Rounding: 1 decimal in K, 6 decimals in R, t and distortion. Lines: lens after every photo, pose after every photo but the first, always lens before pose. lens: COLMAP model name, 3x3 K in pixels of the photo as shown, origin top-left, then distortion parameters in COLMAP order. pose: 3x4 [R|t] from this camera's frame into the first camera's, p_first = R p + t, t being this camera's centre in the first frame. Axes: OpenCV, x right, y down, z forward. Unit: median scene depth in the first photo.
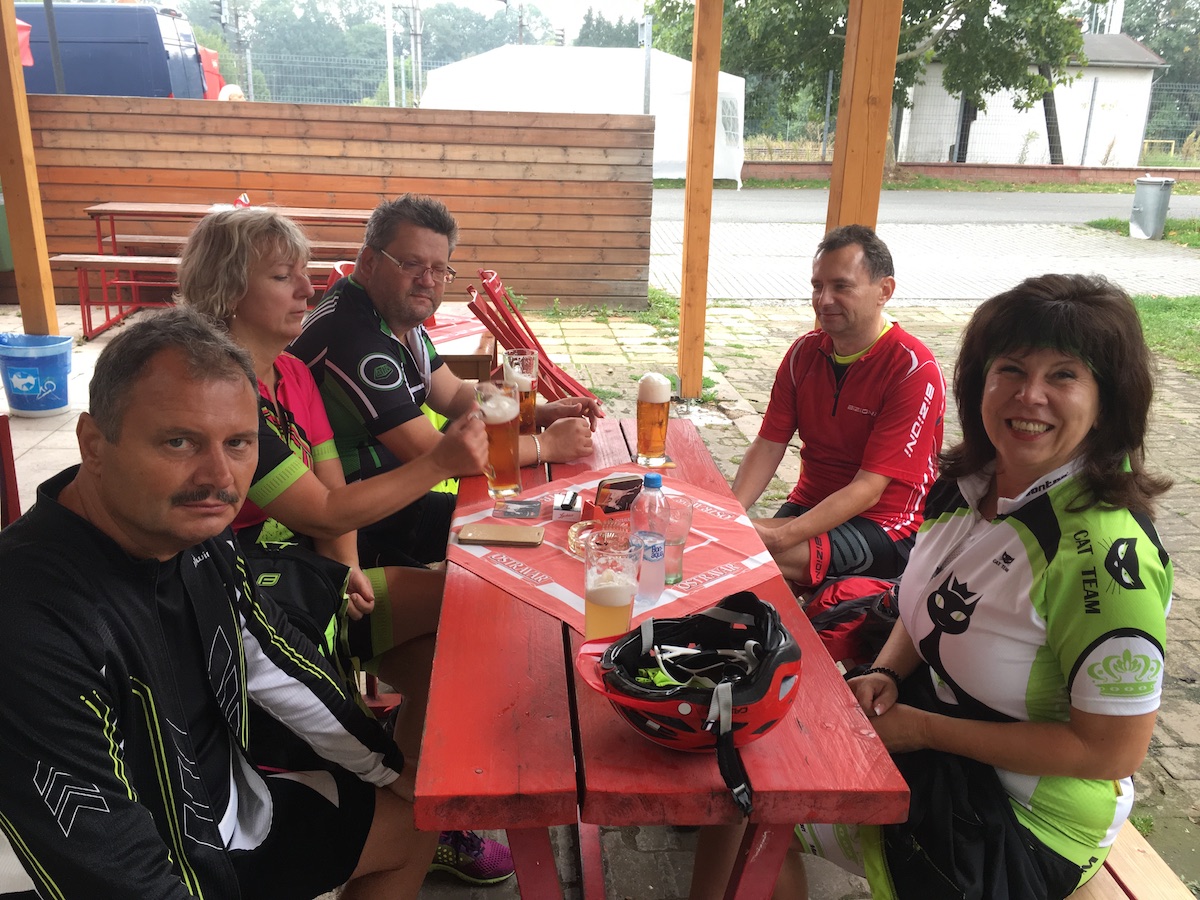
lens RADIAL K [[1021.6, 0, 606.2], [0, 1021.6, 450.2], [0, 0, 1]] dist [0.089459, -0.121386]
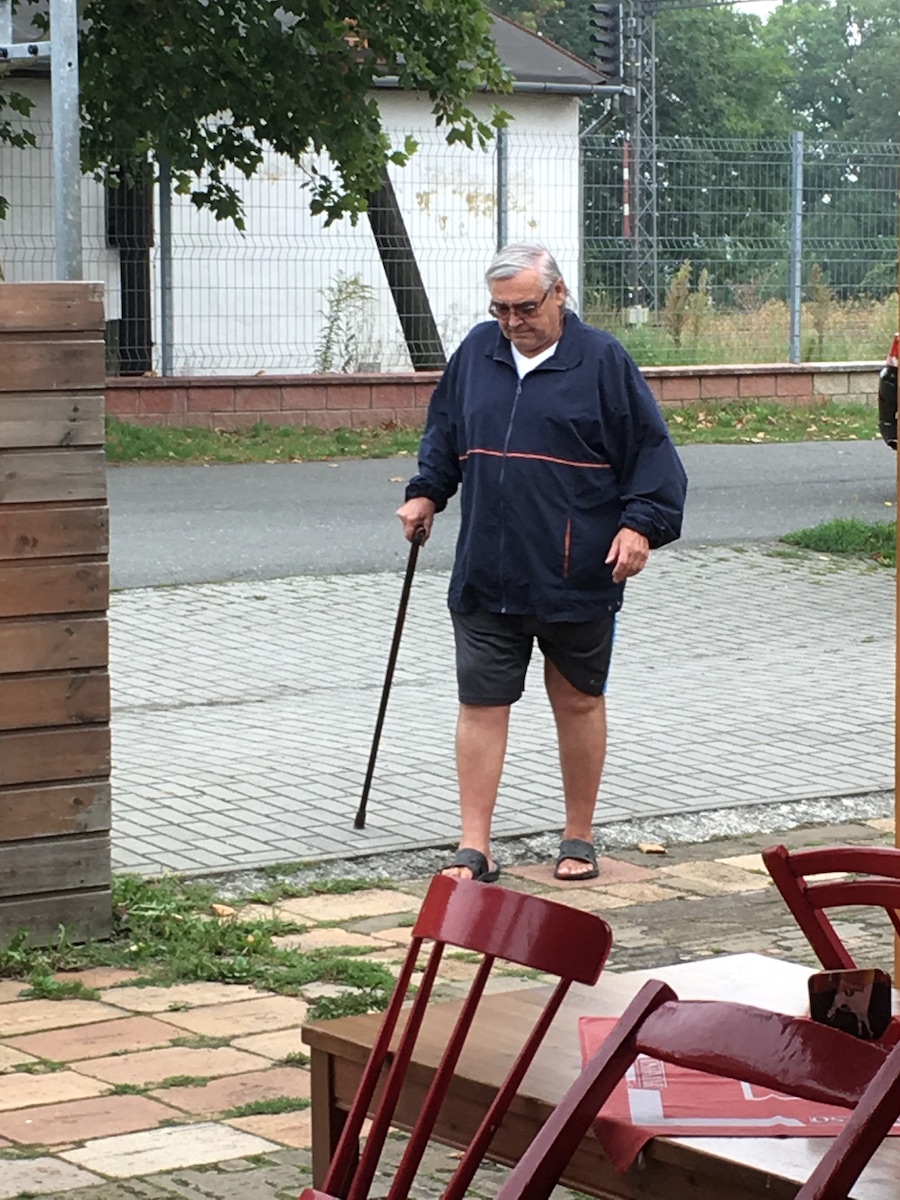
lens RADIAL K [[3578.4, 0, 450.4], [0, 3578.4, 600.9], [0, 0, 1]] dist [0.172052, 0.000000]
pose [[0.860914, -0.076100, 0.503026, -0.391790], [0.178295, 0.971173, -0.158223, -0.055952], [-0.476484, 0.225903, 0.849665, 0.098409]]
